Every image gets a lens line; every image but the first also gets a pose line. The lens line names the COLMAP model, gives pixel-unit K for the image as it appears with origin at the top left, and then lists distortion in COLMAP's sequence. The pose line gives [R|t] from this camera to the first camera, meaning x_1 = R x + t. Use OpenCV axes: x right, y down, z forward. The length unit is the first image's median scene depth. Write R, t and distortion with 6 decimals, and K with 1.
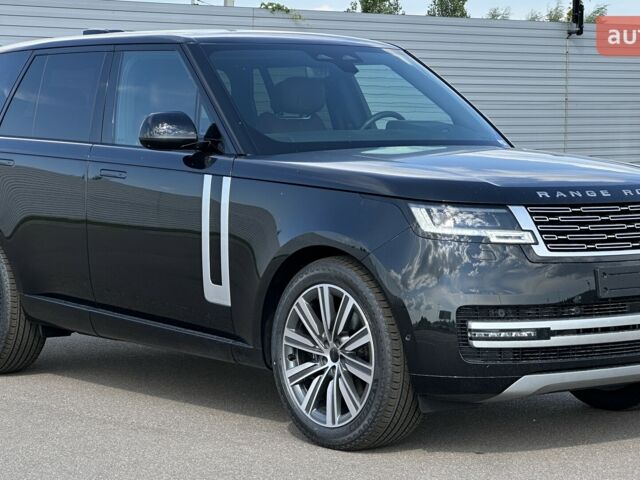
lens RADIAL K [[2047.3, 0, 320.0], [0, 2047.3, 240.0], [0, 0, 1]] dist [-0.127227, -0.536335]
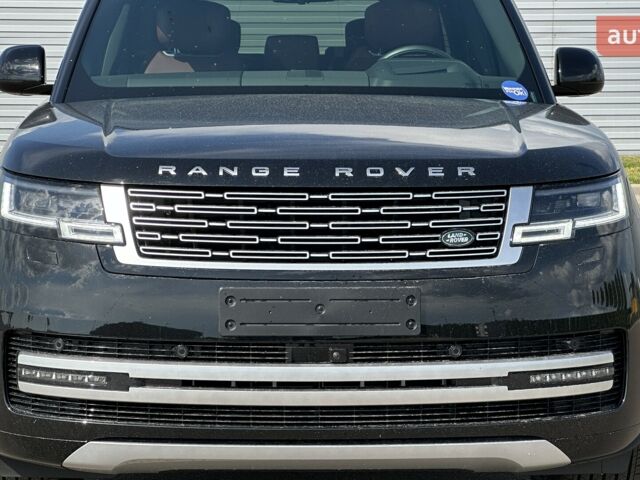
lens RADIAL K [[2047.3, 0, 320.0], [0, 2047.3, 240.0], [0, 0, 1]] dist [-0.127227, -0.536335]
pose [[0.782499, 0.053587, -0.620341, 0.563374], [-0.039584, 0.998556, 0.036328, -0.026051], [0.621392, -0.003871, 0.783490, 0.521485]]
